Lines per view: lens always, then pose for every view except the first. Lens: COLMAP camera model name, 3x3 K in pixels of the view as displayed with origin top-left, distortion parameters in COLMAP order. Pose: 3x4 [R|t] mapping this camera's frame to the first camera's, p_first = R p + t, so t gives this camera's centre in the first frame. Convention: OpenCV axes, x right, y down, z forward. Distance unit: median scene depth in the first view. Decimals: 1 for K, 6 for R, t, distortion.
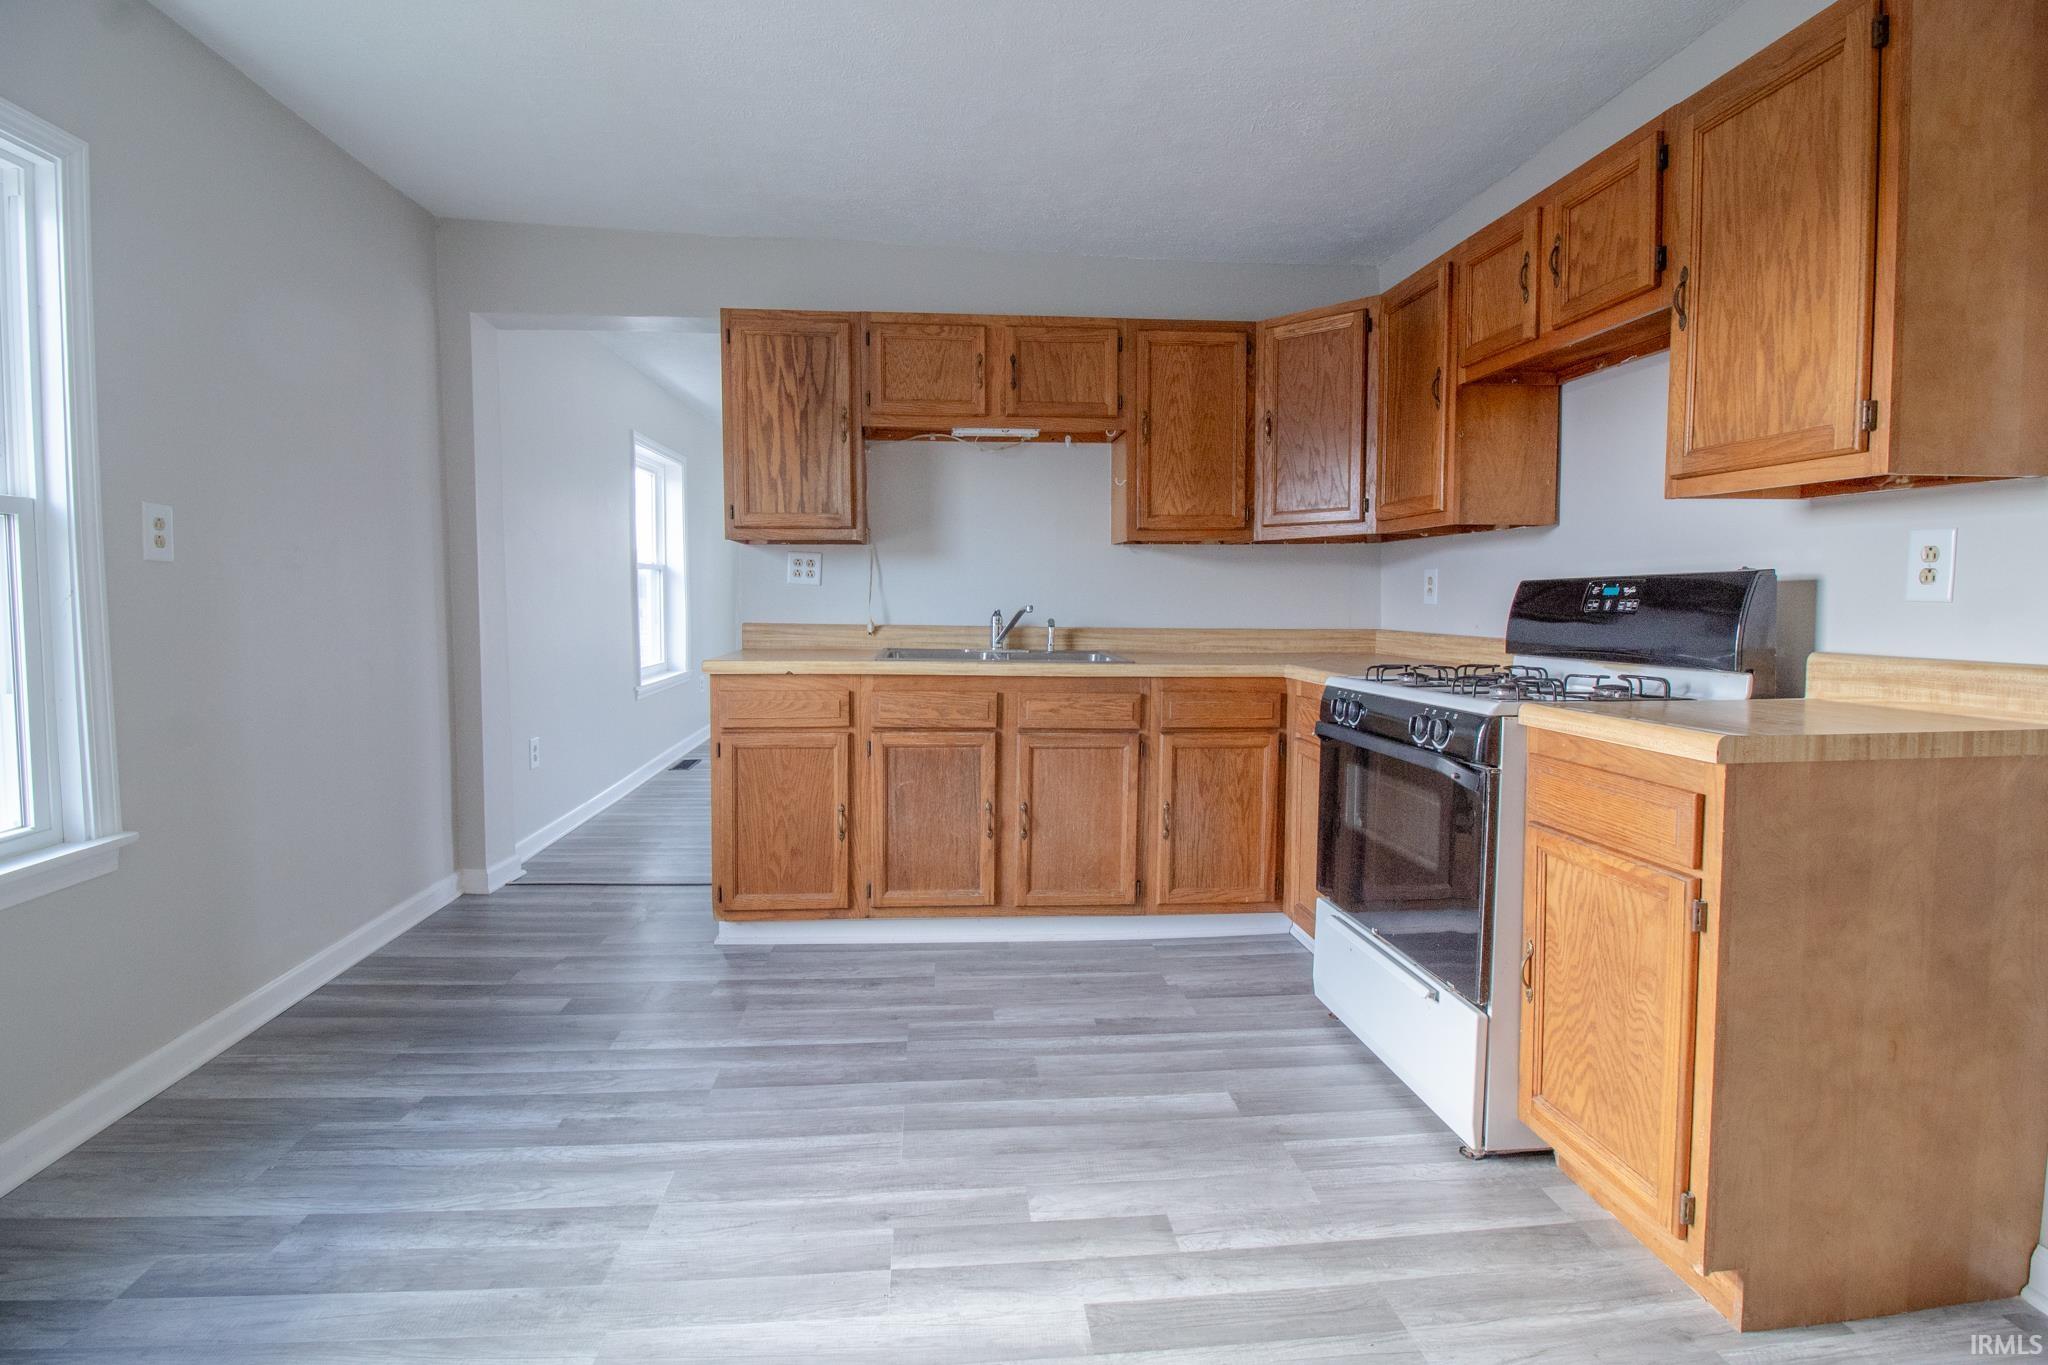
lens RADIAL K [[940.0, 0, 1023.7], [0, 940.0, 650.3], [0, 0, 1]] dist [0.000479, -0.012748]
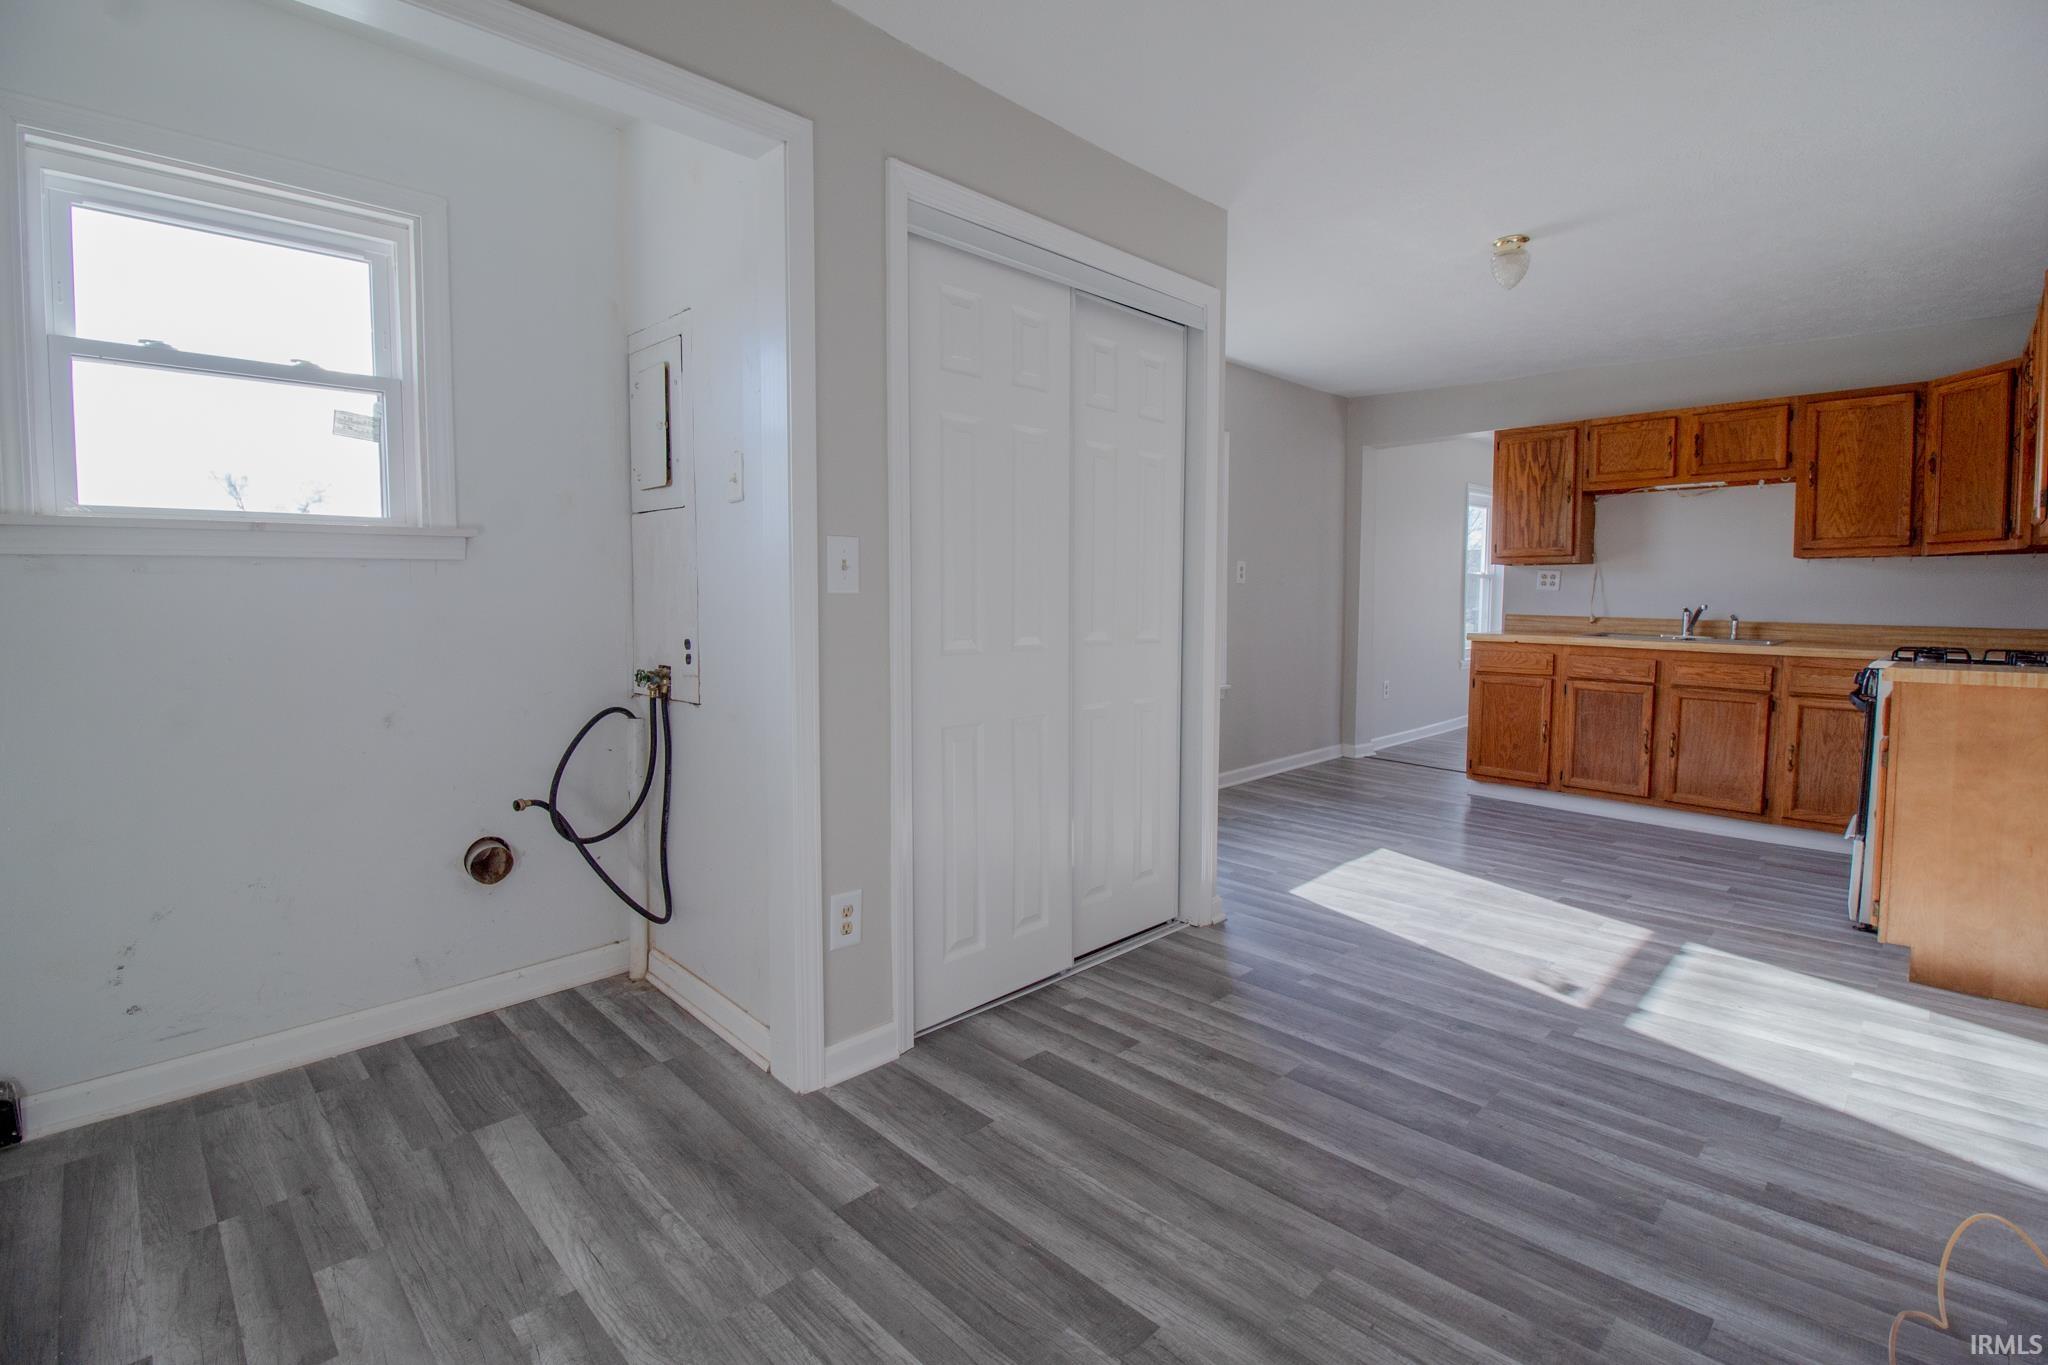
lens RADIAL K [[940.0, 0, 1023.7], [0, 940.0, 650.3], [0, 0, 1]] dist [0.000479, -0.012748]
pose [[0.632593, 0.045631, -0.773139, 0.510458], [-0.046489, 0.998700, 0.020905, 0.044879], [0.773088, 0.022718, 0.633892, -0.795791]]
